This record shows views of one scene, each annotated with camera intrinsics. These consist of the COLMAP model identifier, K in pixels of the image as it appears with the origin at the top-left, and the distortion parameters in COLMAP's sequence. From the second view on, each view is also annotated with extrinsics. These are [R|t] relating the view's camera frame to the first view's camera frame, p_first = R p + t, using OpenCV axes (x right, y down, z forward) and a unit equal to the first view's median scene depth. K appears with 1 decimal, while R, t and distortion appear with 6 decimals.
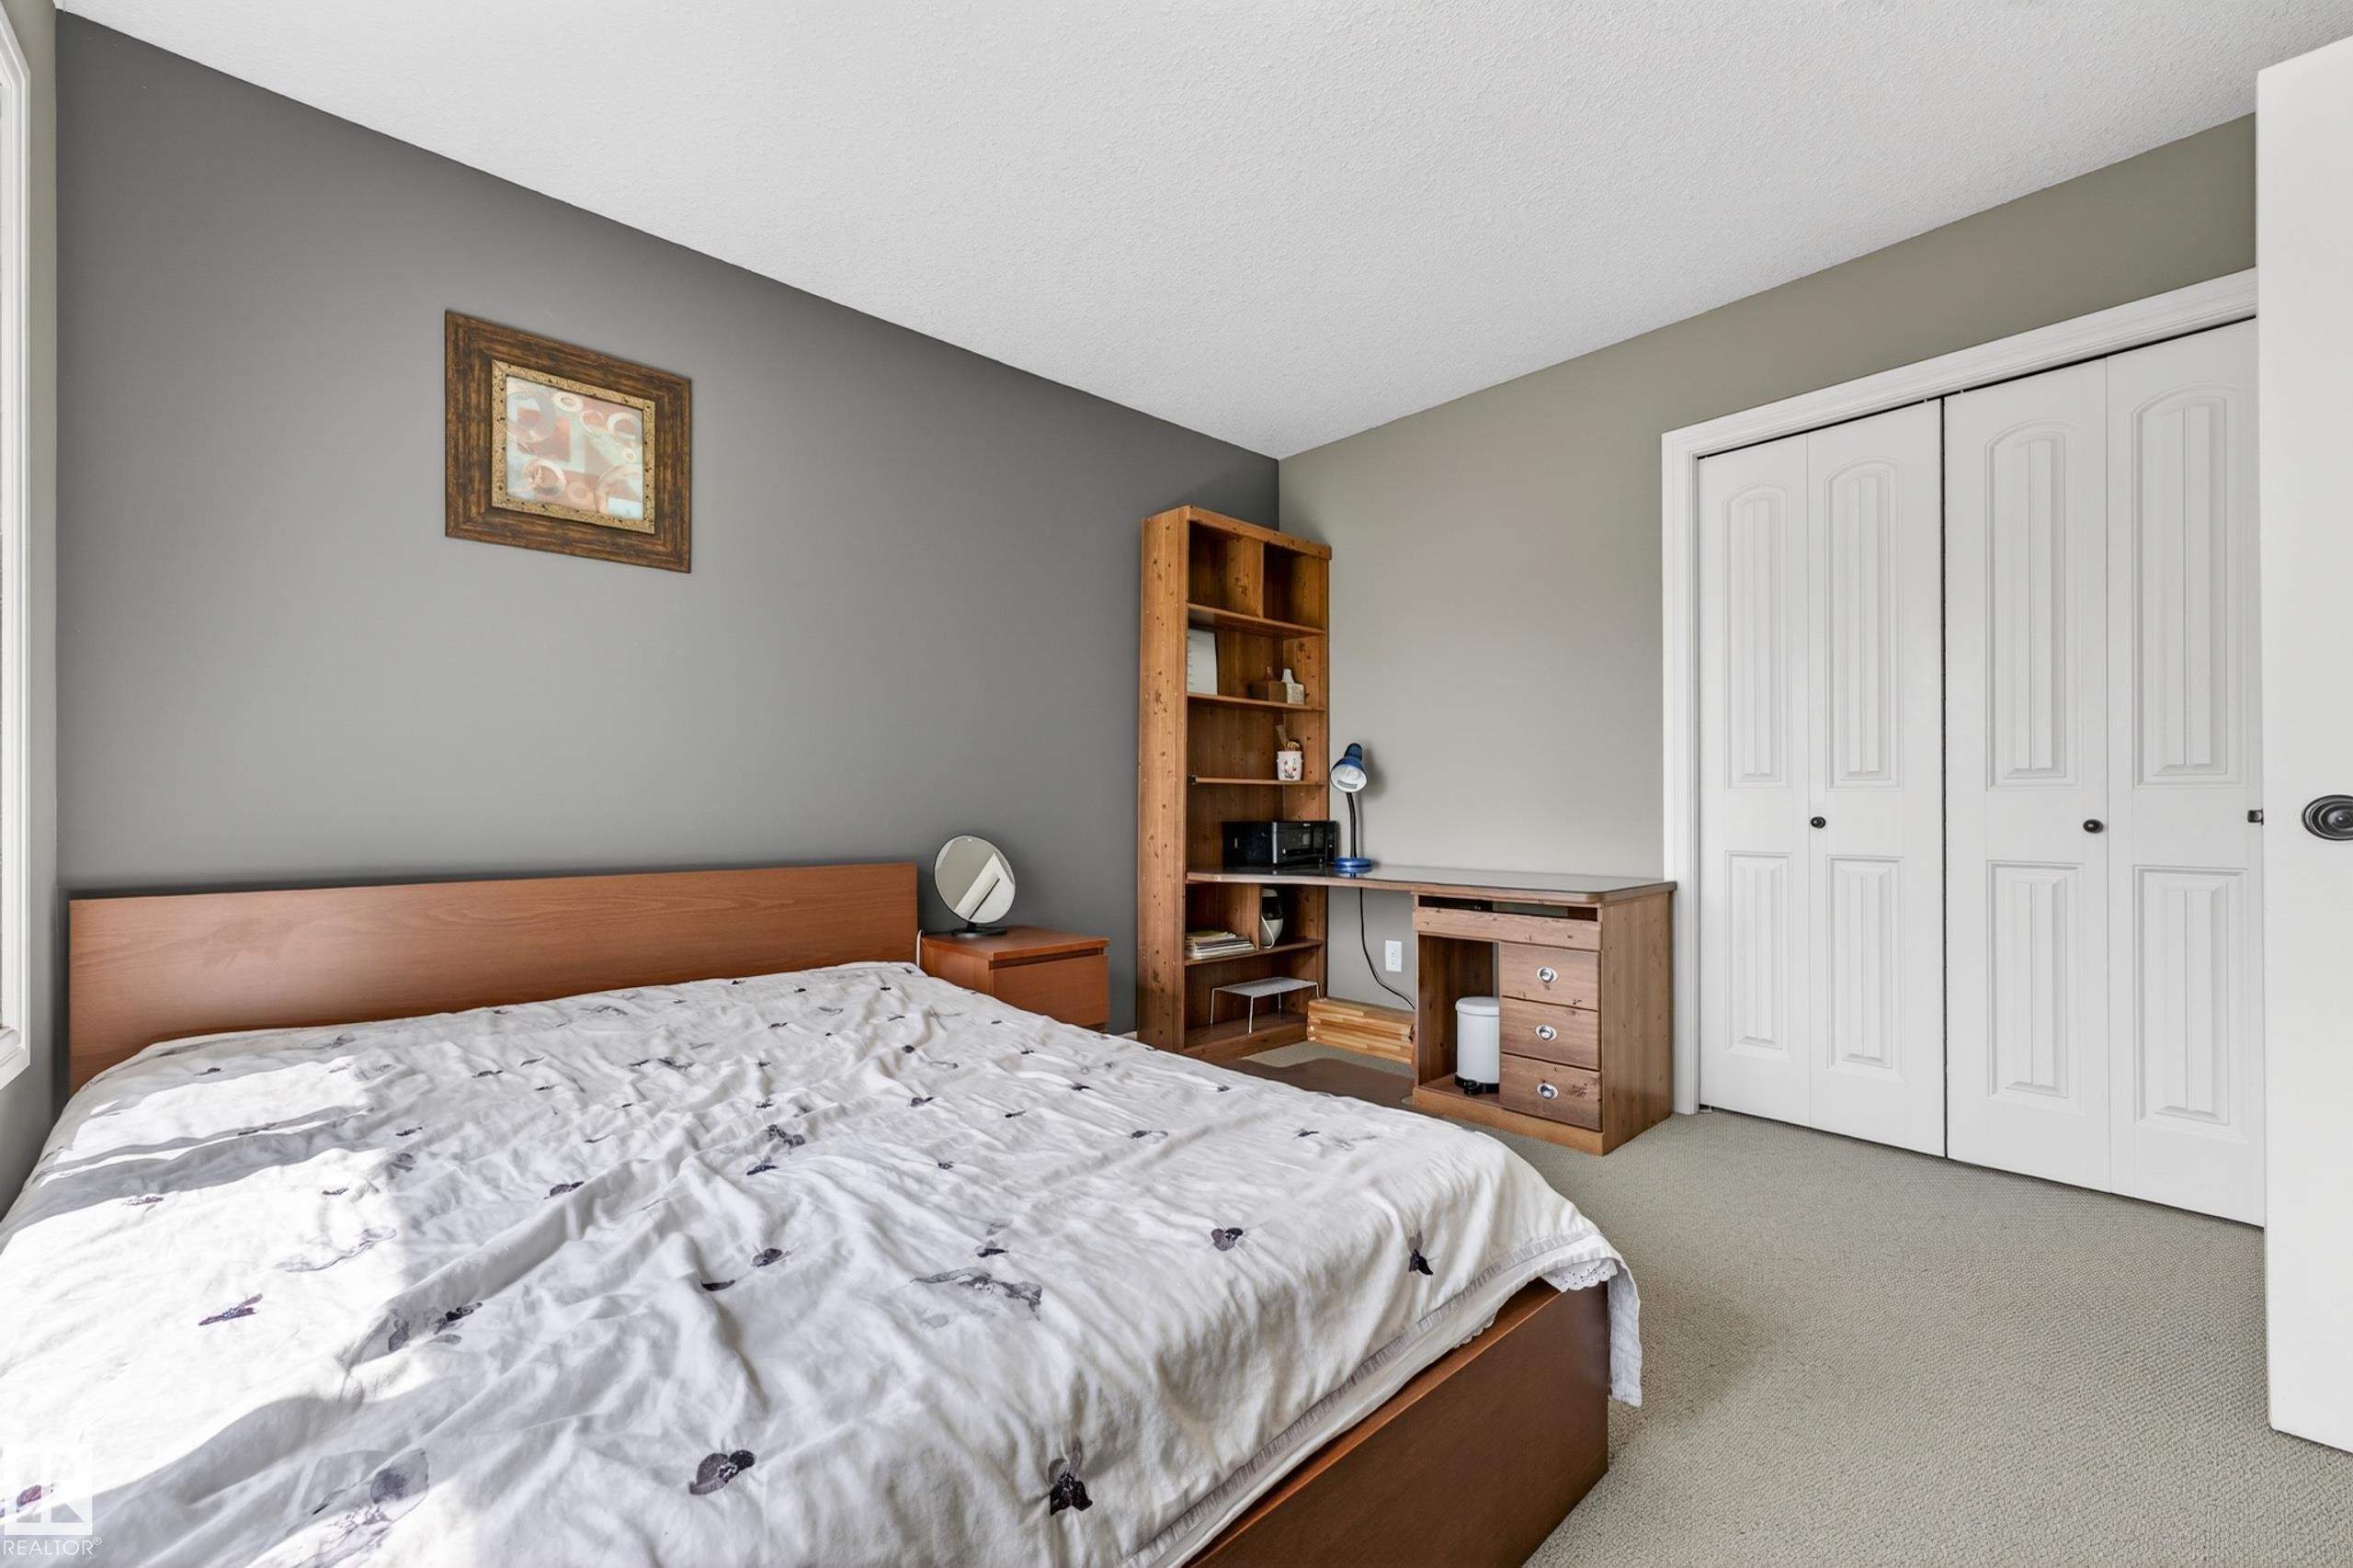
lens RADIAL K [[948.3, 0, 1179.0], [0, 948.3, 796.5], [0, 0, 1]] dist [-0.011153, 0.006029]
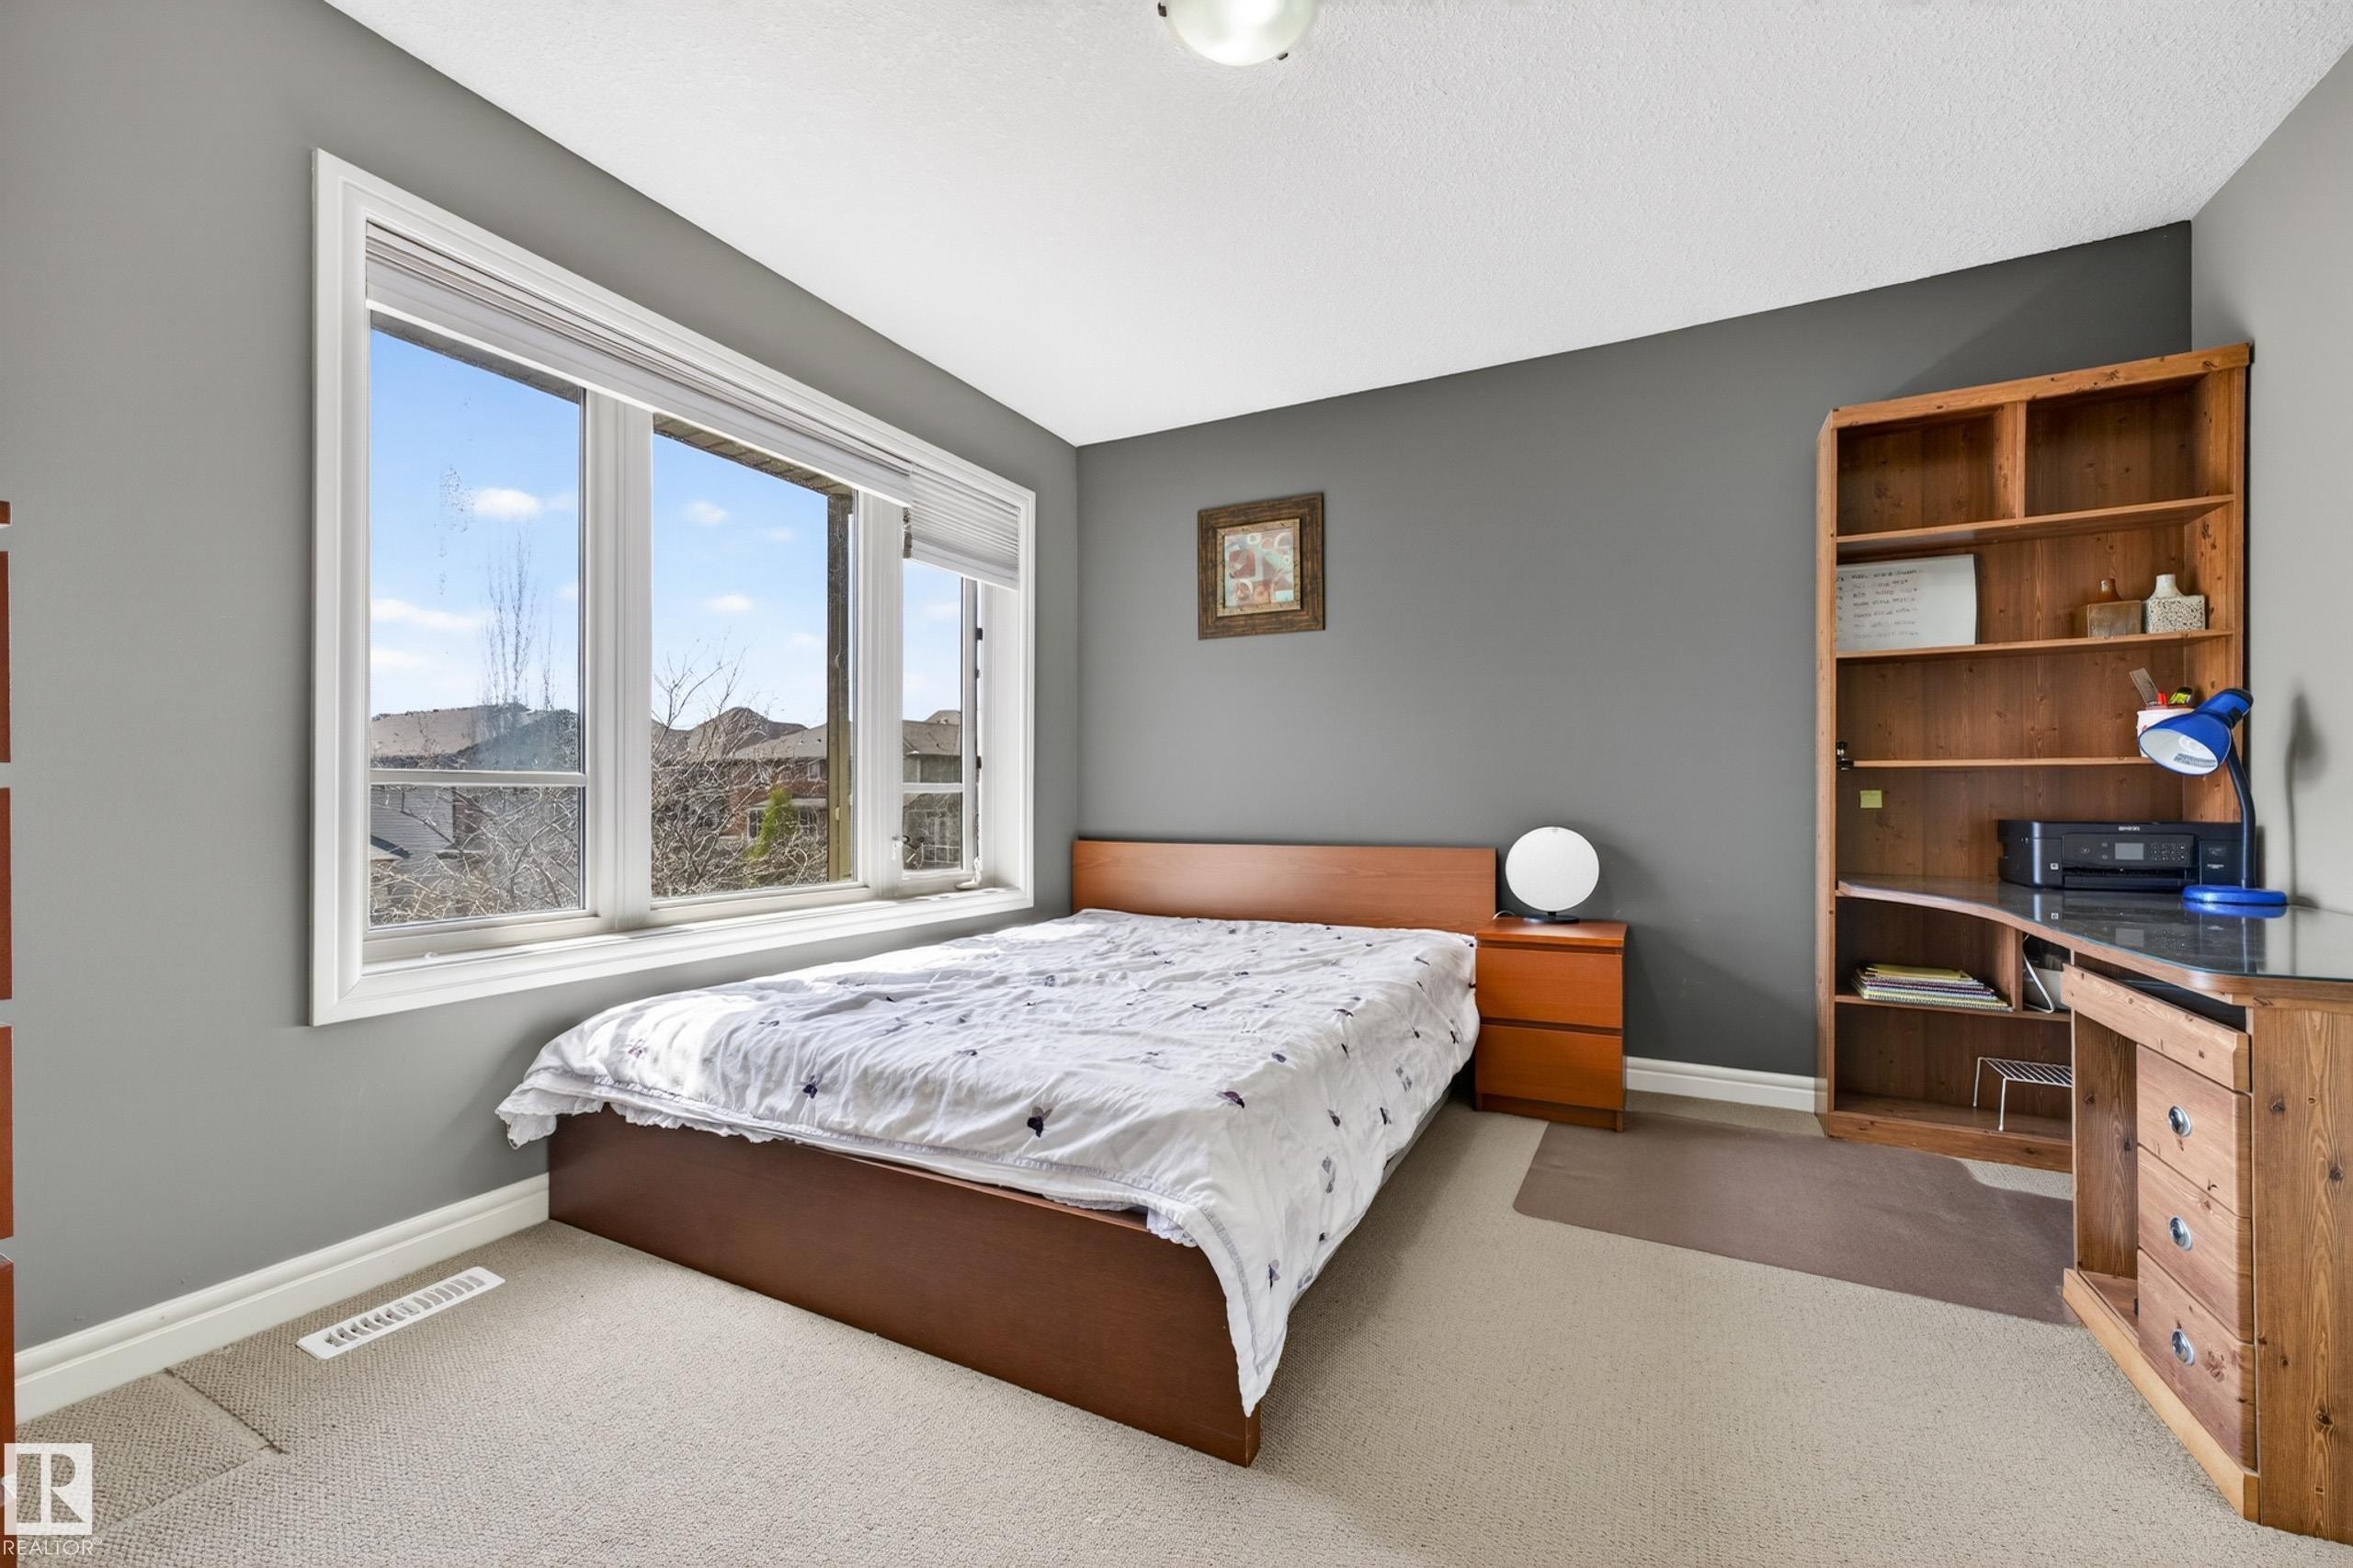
lens RADIAL K [[948.3, 0, 1193.4], [0, 948.3, 786.6], [0, 0, 1]] dist [-0.011153, 0.006029]
pose [[0.363413, -0.004082, -0.931619, 0.779903], [0.009666, 0.999953, -0.000611, -0.005223], [0.931578, -0.008783, 0.363435, 0.330076]]
